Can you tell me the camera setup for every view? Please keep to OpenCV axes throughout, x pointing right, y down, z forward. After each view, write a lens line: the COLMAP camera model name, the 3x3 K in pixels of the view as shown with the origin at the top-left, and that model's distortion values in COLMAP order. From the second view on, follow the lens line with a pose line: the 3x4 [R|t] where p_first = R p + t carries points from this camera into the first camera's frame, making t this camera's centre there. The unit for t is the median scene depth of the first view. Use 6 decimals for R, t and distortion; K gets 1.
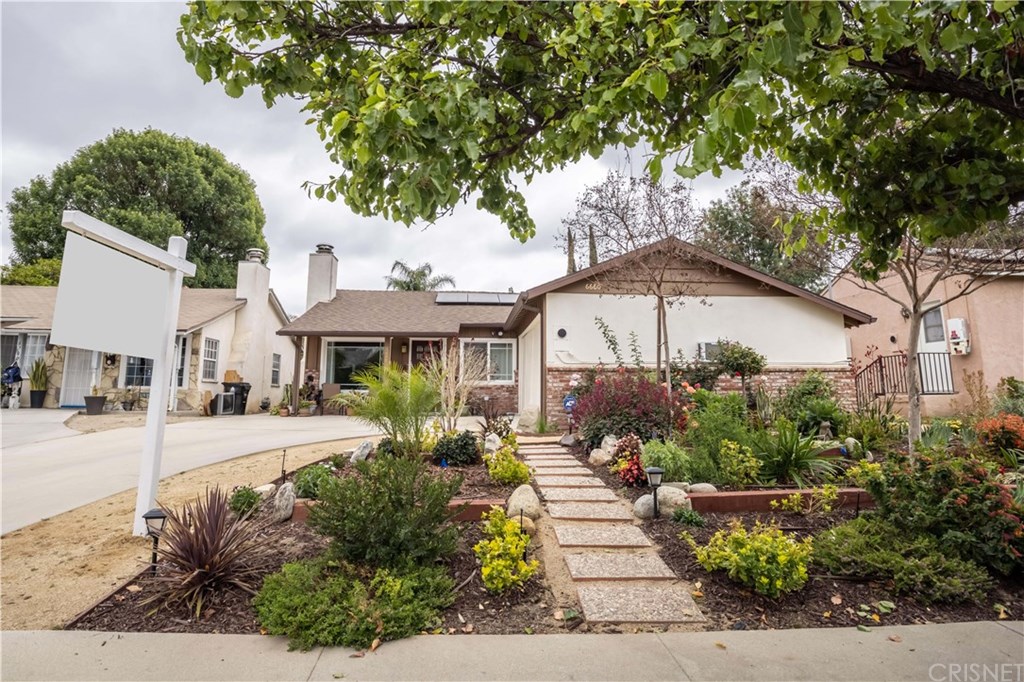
lens RADIAL K [[552.2, 0, 511.5], [0, 552.2, 332.7], [0, 0, 1]] dist [-0.020757, 0.000232]
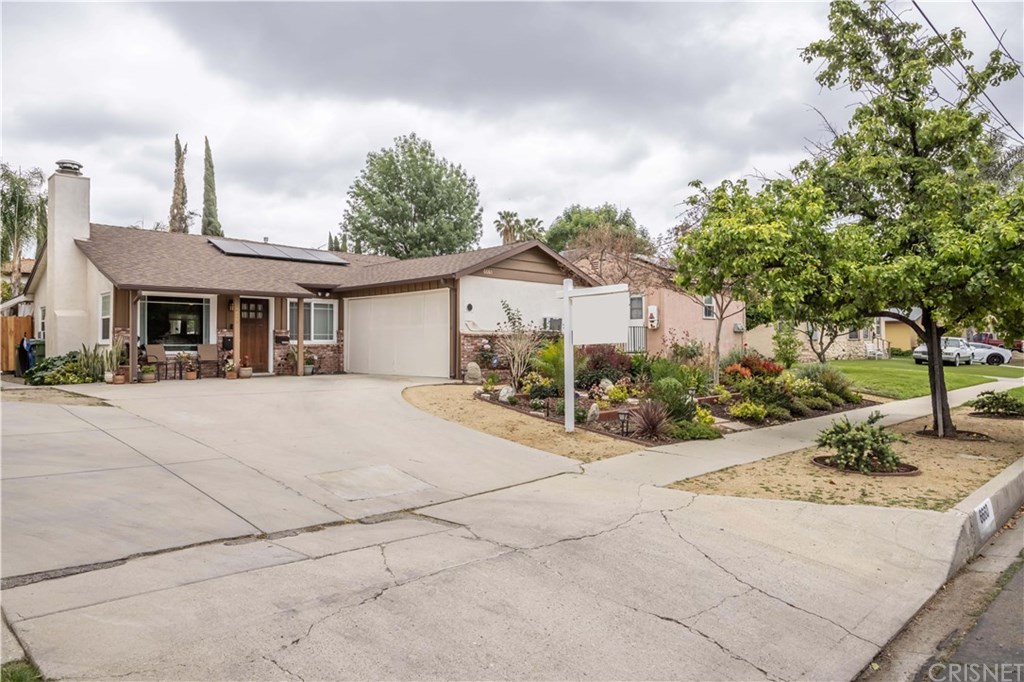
lens RADIAL K [[692.1, 0, 518.9], [0, 692.1, 342.1], [0, 0, 1]] dist [-0.028620, 0.011291]
pose [[0.758852, 0.006069, 0.651235, -0.757678], [-0.070404, 0.994861, 0.072766, -0.037869], [-0.647447, -0.101068, 0.755379, -0.264015]]
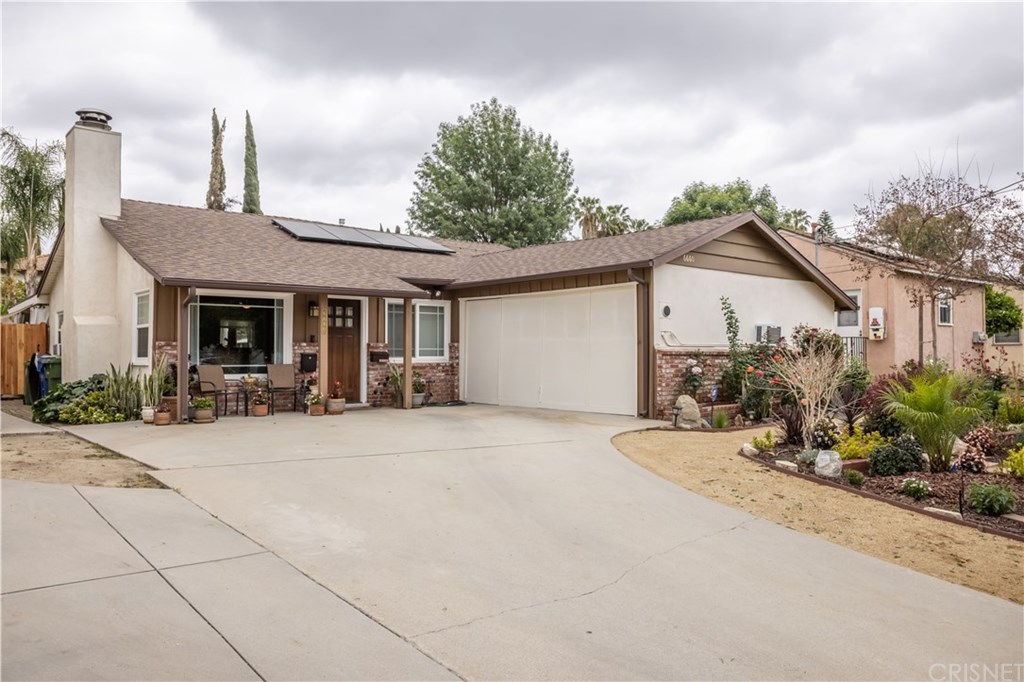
lens RADIAL K [[779.7, 0, 513.4], [0, 779.7, 344.9], [0, 0, 1]] dist [-0.018100, -0.001547]
pose [[0.810633, 0.010311, 0.585464, -0.707780], [-0.065304, 0.995200, 0.072892, -0.016481], [-0.581902, -0.097322, 0.807415, 0.129868]]
